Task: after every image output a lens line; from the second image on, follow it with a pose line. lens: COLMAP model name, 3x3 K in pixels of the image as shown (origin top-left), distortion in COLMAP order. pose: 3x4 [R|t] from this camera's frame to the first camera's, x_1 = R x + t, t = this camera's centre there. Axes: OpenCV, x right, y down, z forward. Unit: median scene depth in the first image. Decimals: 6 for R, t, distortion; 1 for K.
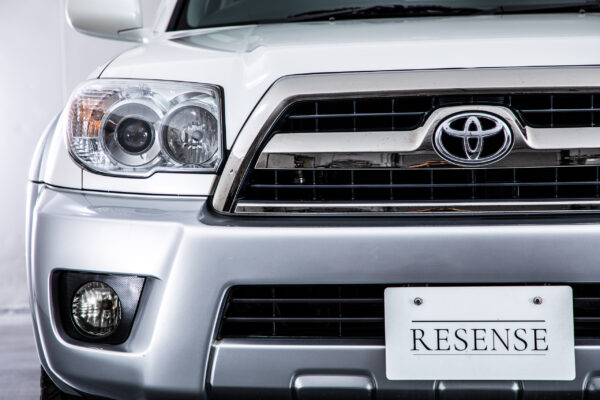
lens RADIAL K [[1853.3, 0, 324.6], [0, 1853.3, 205.8], [0, 0, 1]] dist [0.783872, 0.000000]
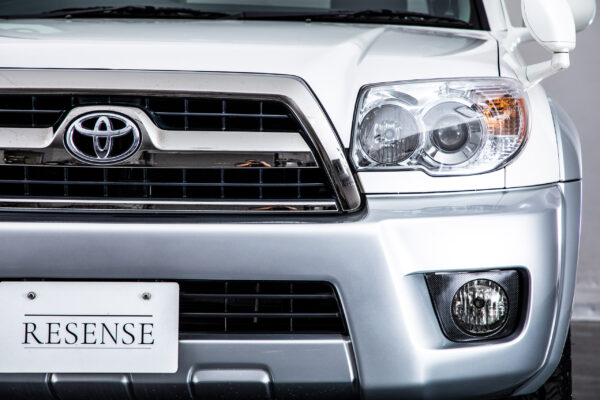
lens RADIAL K [[1853.3, 0, 328.5], [0, 1853.3, 206.0], [0, 0, 1]] dist [0.783872, 0.000000]
pose [[0.999346, 0.026744, -0.024349, 0.229477], [-0.026740, 0.999642, 0.000489, -0.002415], [0.024353, 0.000163, 0.999703, -0.029998]]
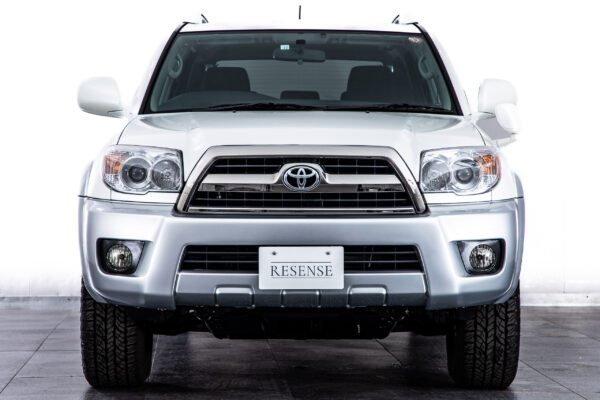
lens RADIAL K [[1930.4, 0, 327.8], [0, 1930.4, 210.7], [0, 0, 1]] dist [0.696315, 0.000000]
pose [[0.998139, 0.015860, 0.058874, -0.019931], [-0.014987, 0.999771, -0.015245, 0.034190], [-0.059102, 0.014334, 0.998149, -1.209189]]
